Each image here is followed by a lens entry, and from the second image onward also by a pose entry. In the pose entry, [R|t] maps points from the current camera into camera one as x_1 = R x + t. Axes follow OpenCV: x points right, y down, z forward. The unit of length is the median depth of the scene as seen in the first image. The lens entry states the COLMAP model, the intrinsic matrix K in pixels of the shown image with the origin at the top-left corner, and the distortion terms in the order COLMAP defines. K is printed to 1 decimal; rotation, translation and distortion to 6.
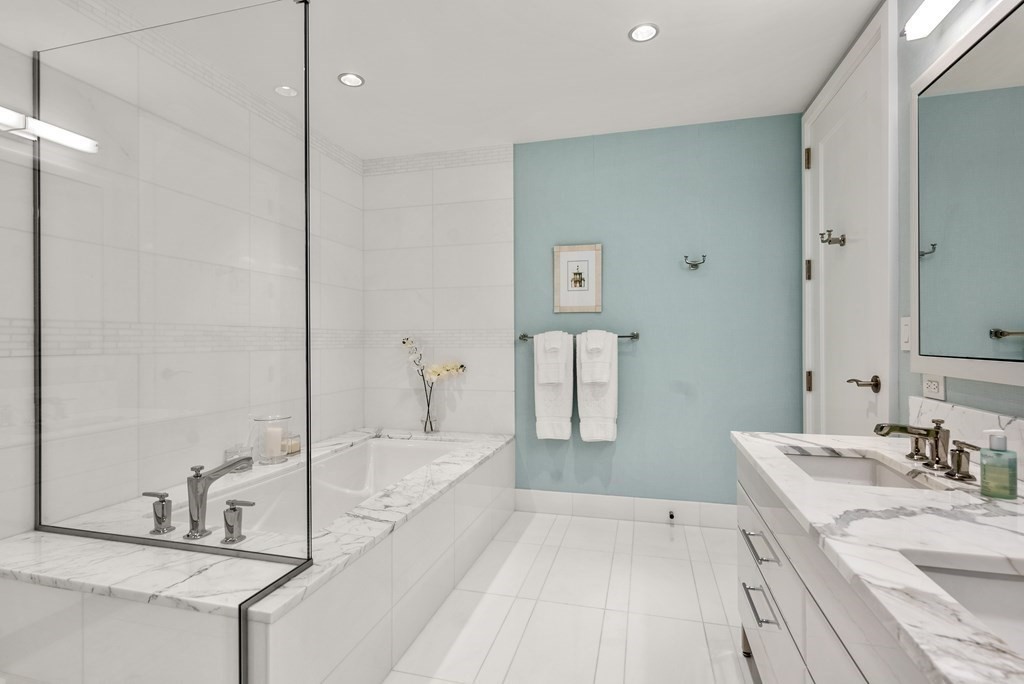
lens RADIAL K [[499.0, 0, 511.7], [0, 499.0, 340.0], [0, 0, 1]] dist [0.000587, 0.000062]
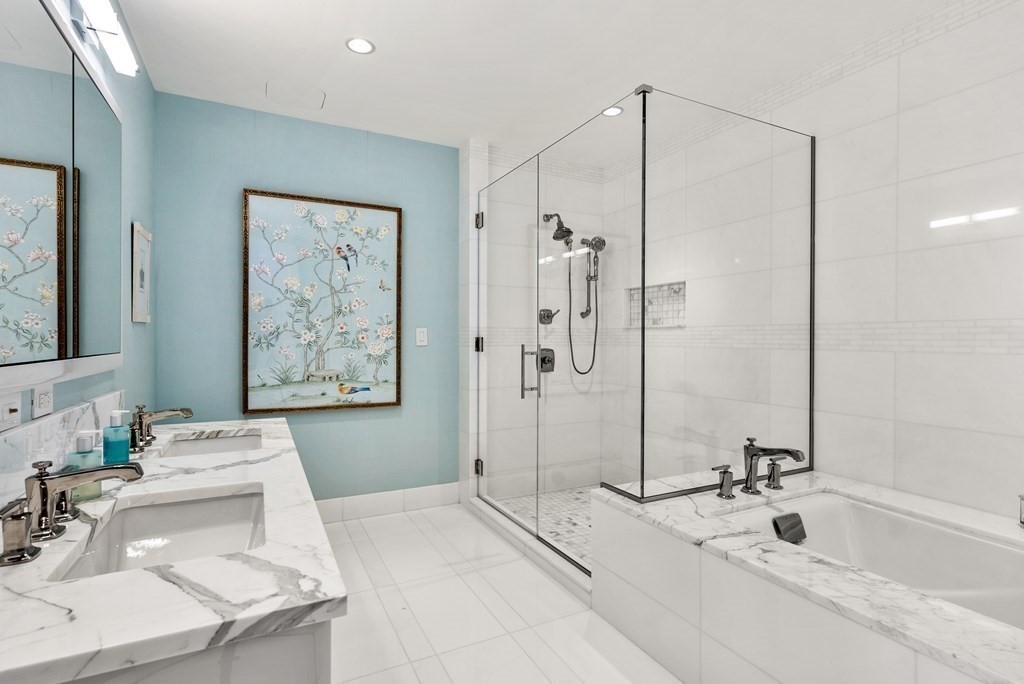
lens RADIAL K [[499.0, 0, 511.5], [0, 499.0, 340.7], [0, 0, 1]] dist [0.000587, 0.000062]
pose [[-0.742265, 0.000731, -0.670106, 0.594686], [-0.003517, 0.999981, 0.004987, 0.002783], [0.670097, 0.006059, -0.742249, 1.368333]]
